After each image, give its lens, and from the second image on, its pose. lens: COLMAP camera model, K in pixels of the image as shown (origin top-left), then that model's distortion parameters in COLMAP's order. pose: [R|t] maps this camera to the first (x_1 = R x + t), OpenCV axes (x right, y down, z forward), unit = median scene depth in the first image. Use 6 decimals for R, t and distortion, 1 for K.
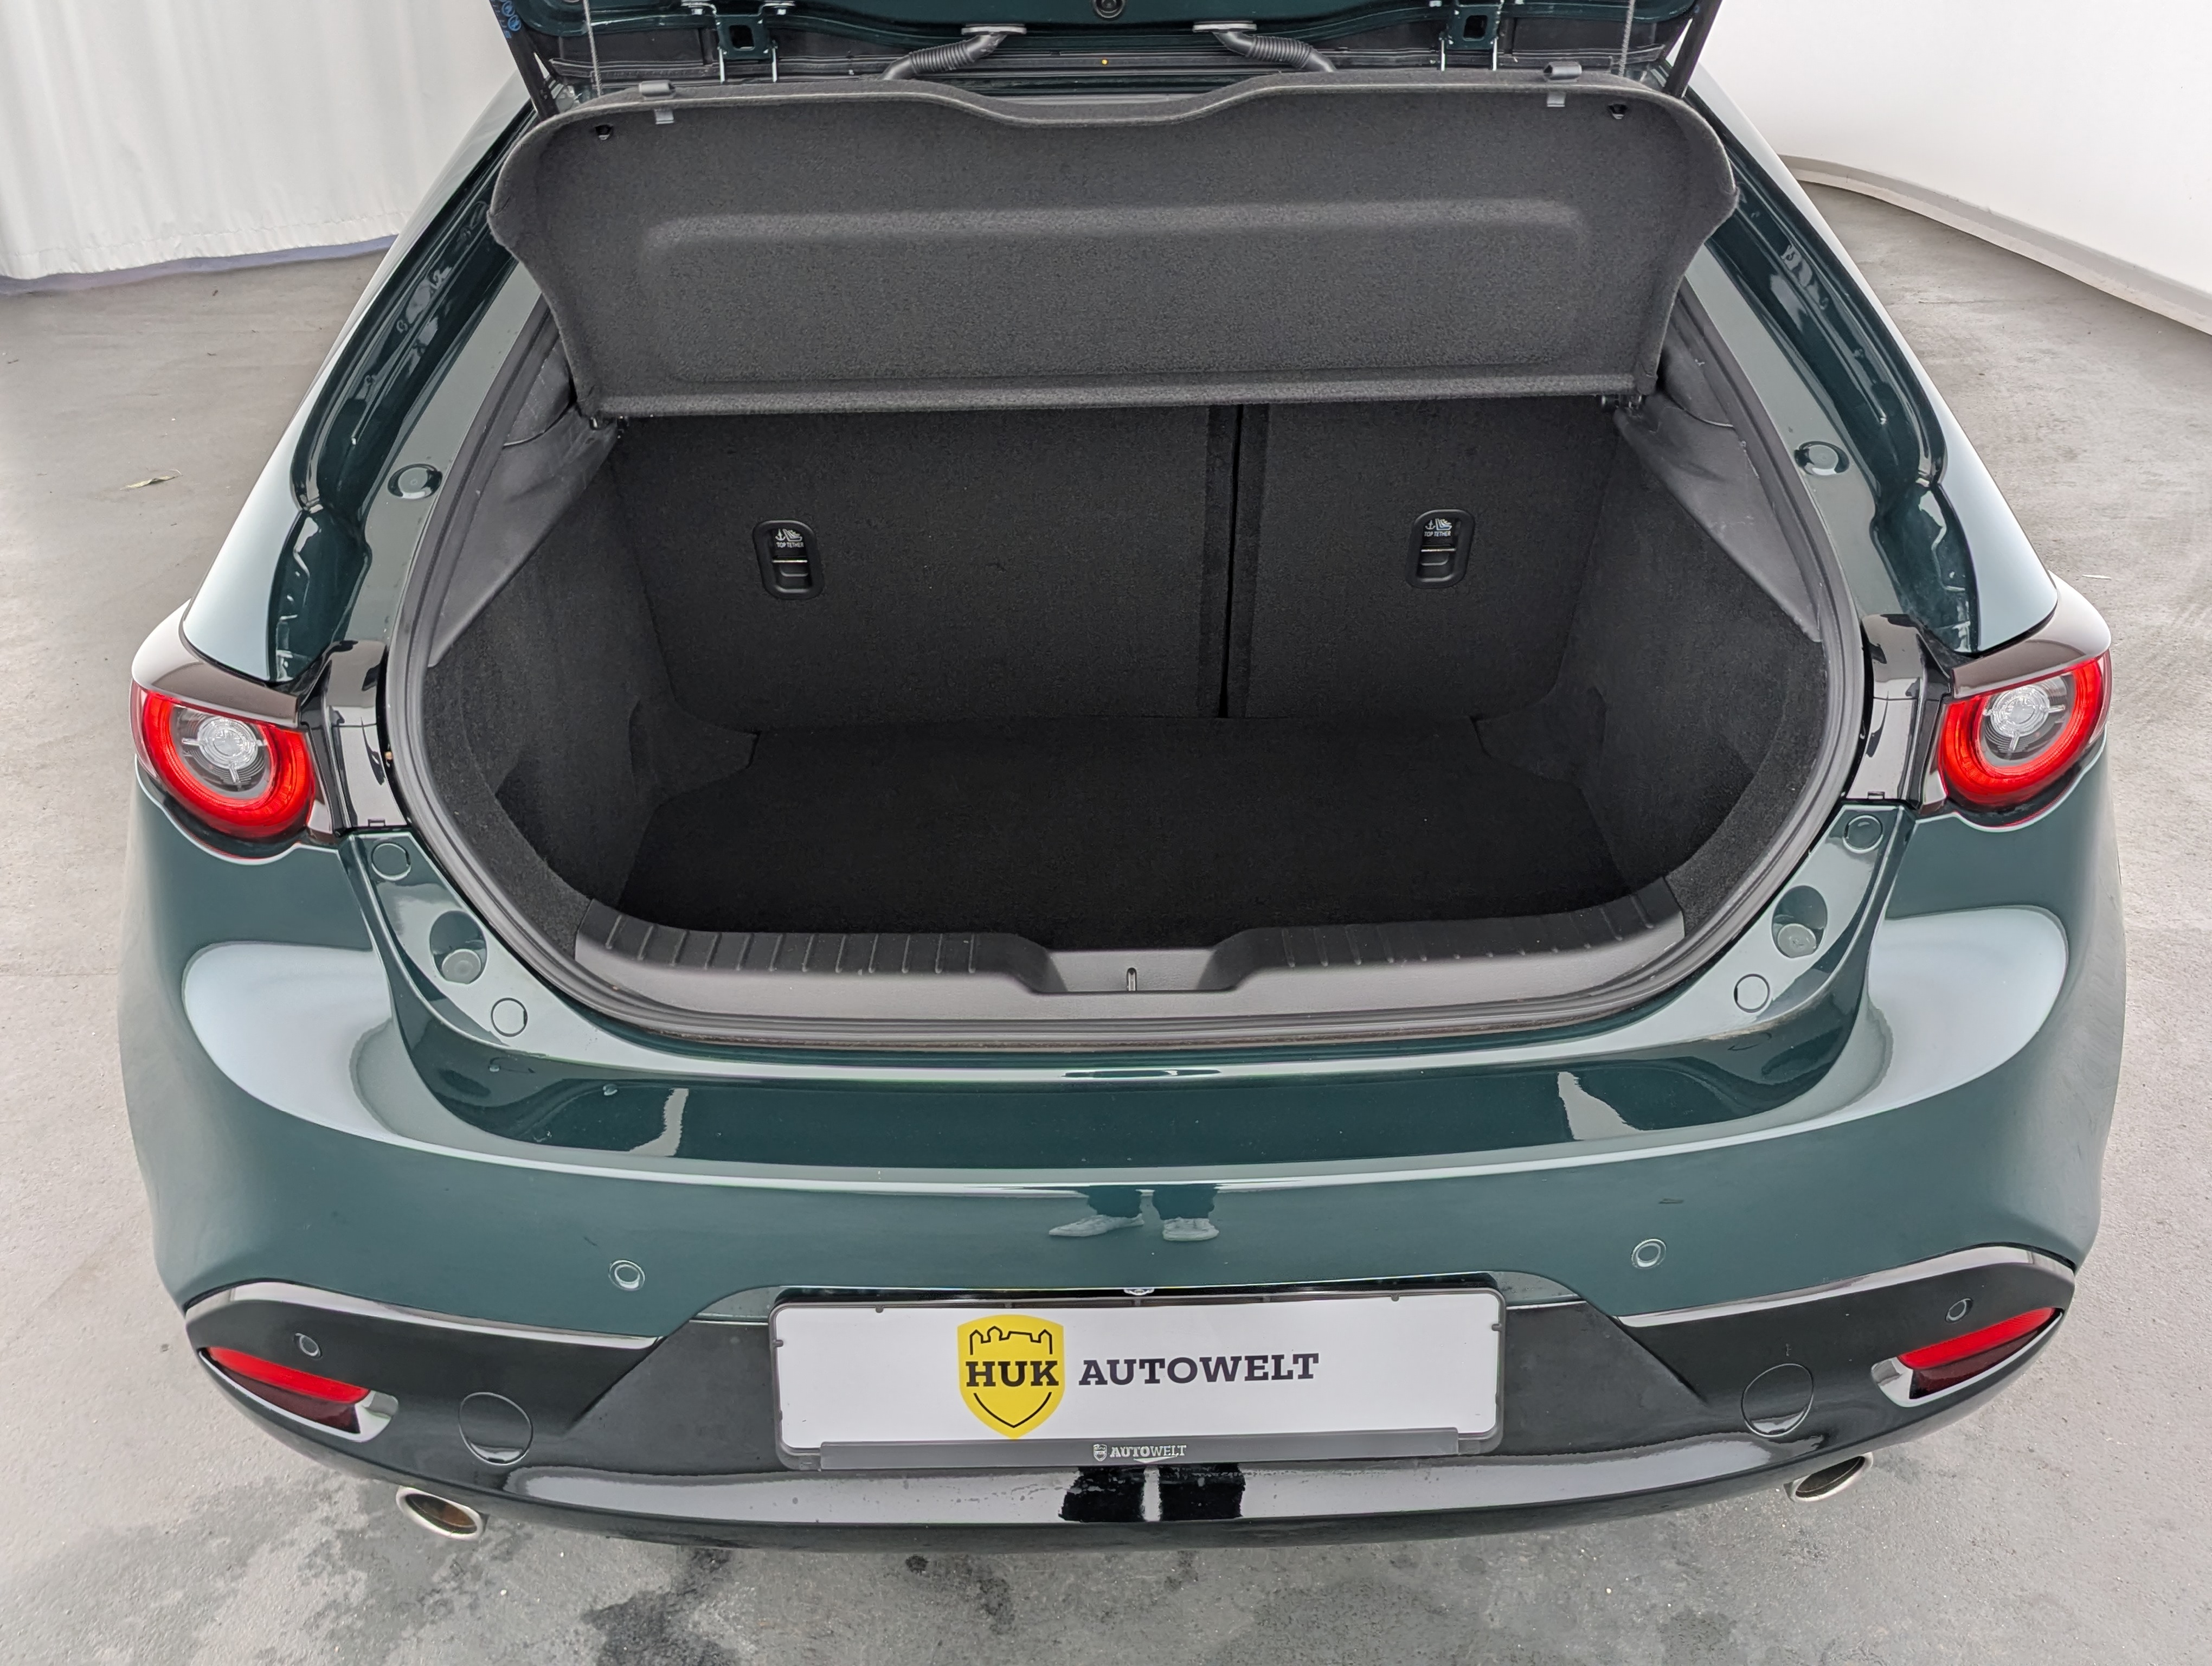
lens RADIAL K [[1979.3, 0, 1079.7], [0, 1979.3, 651.8], [0, 0, 1]] dist [0.055940, -0.008836]
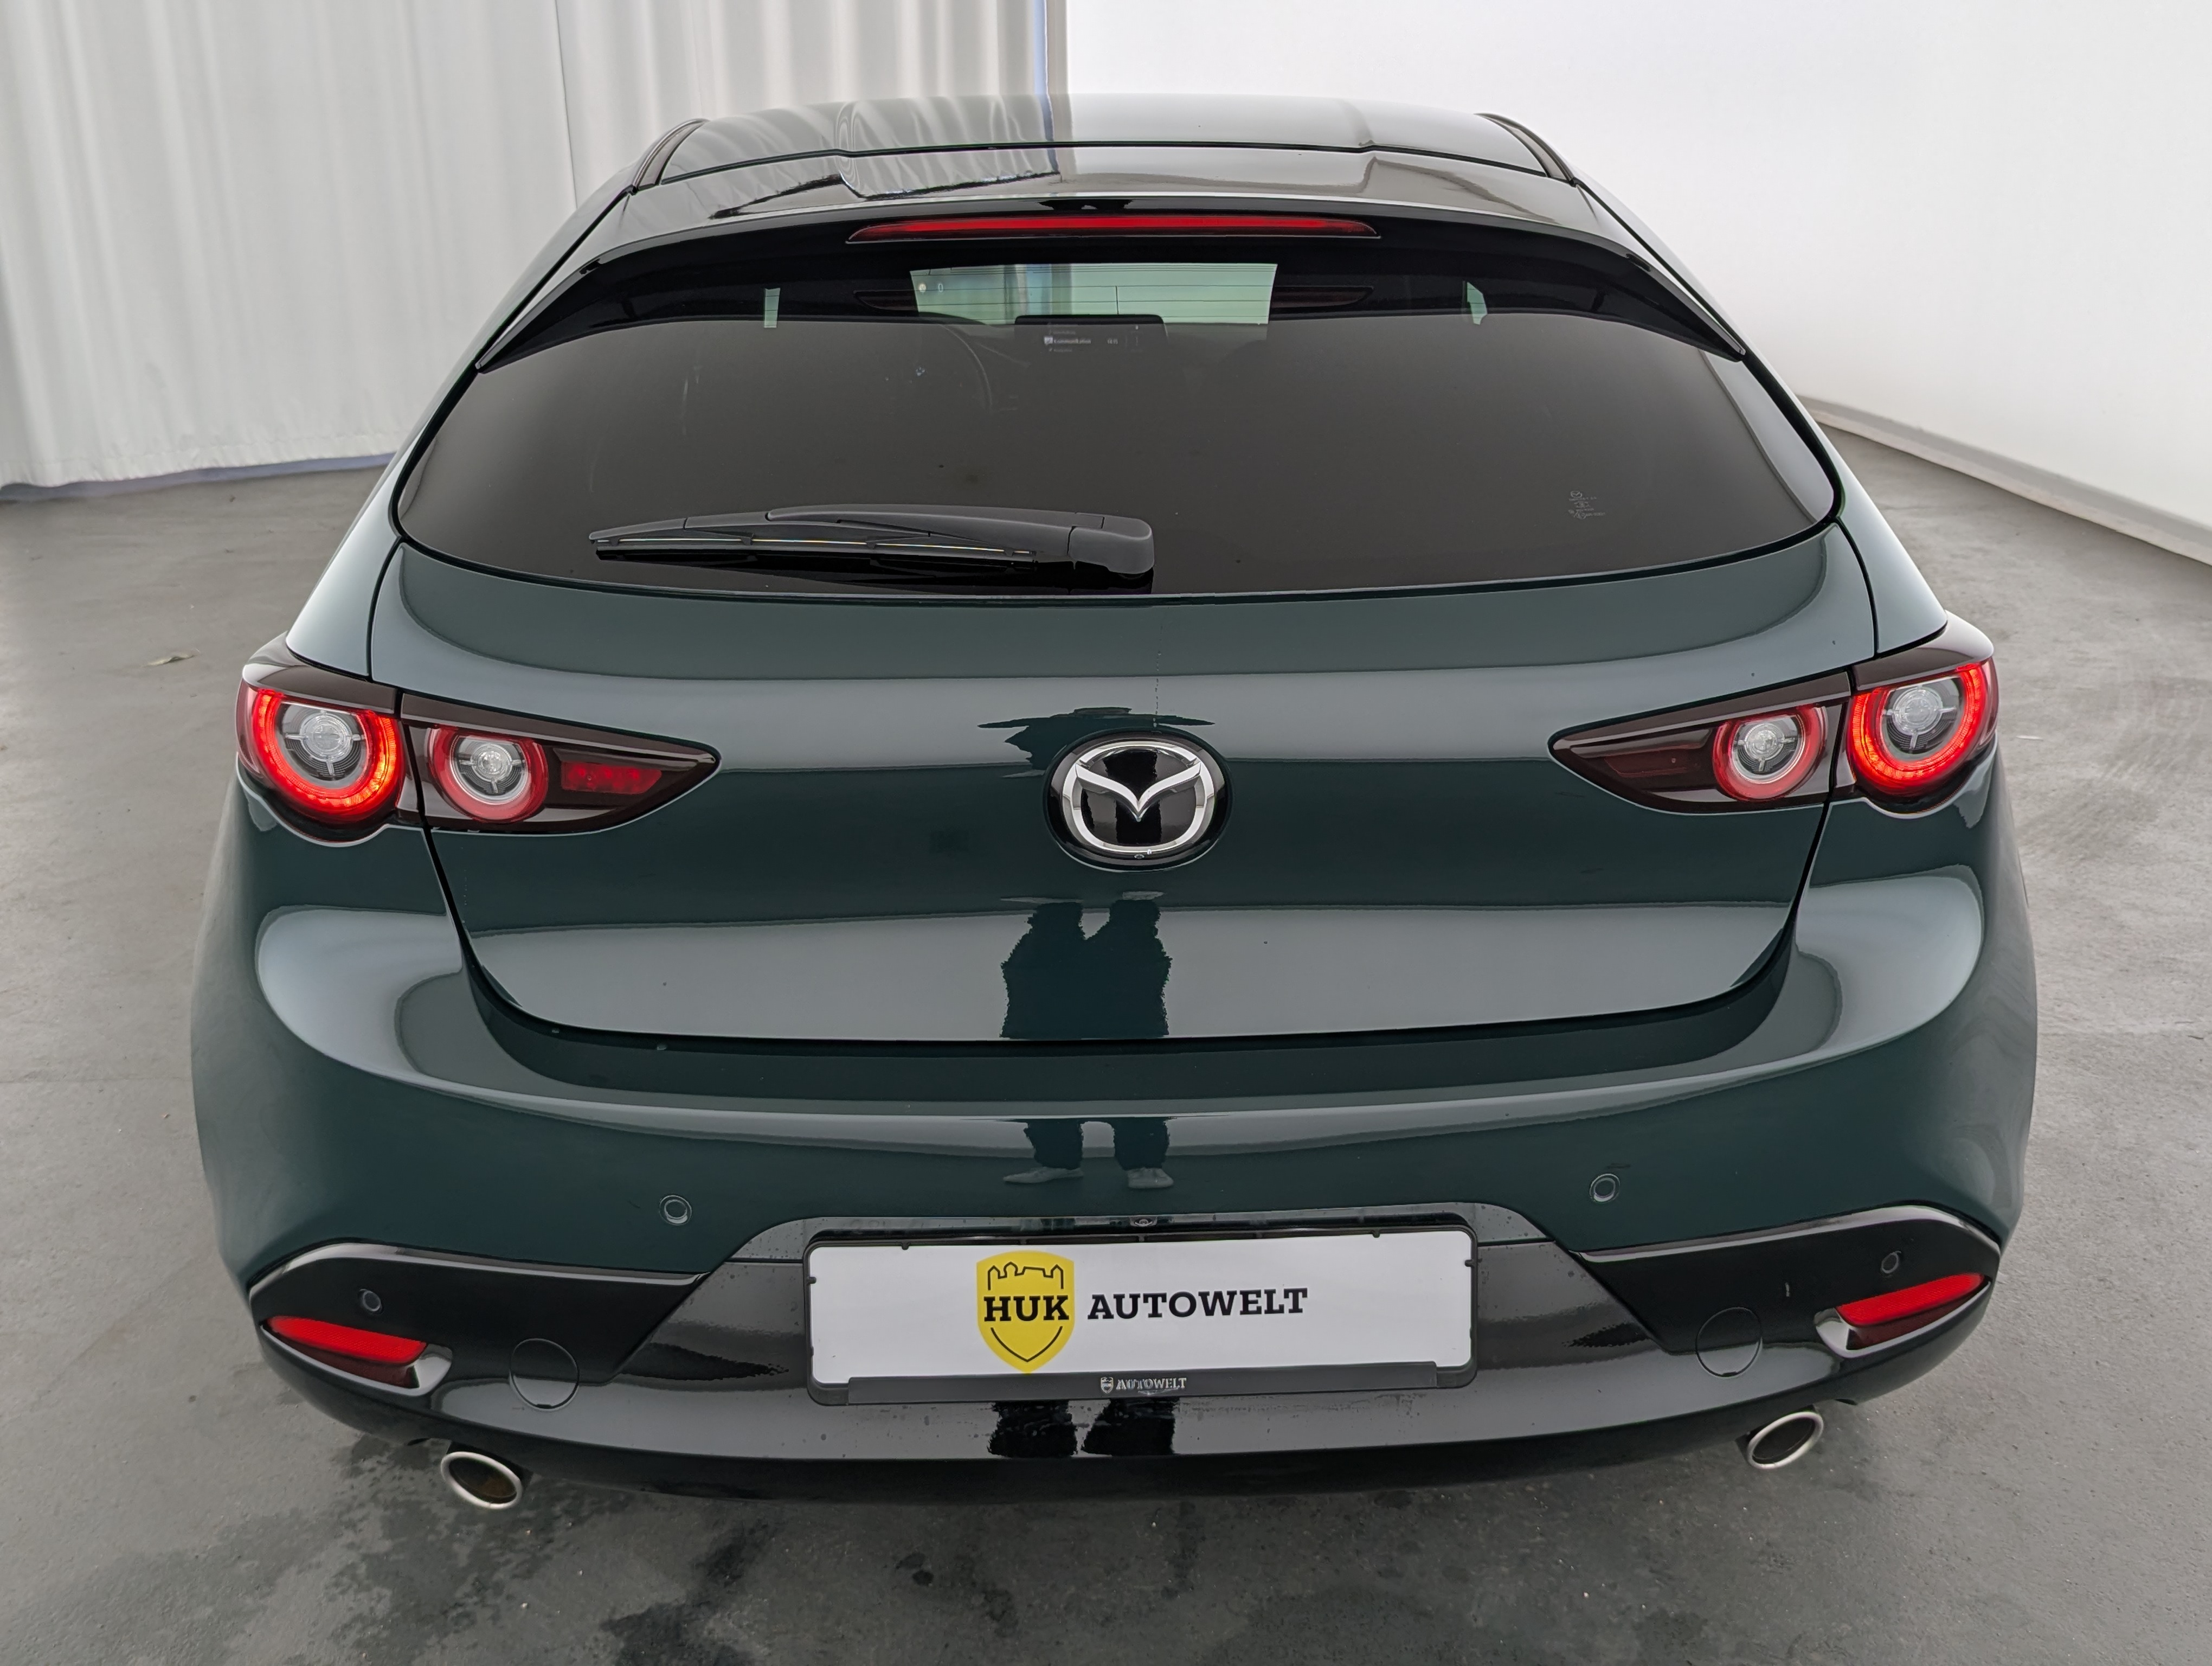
lens RADIAL K [[1979.3, 0, 1079.7], [0, 1979.3, 651.8], [0, 0, 1]] dist [0.055940, -0.008836]
pose [[0.999907, 0.003680, 0.013118, -0.015821], [-0.001984, 0.991901, -0.126997, 0.112610], [-0.013479, 0.126959, 0.991816, -0.096082]]
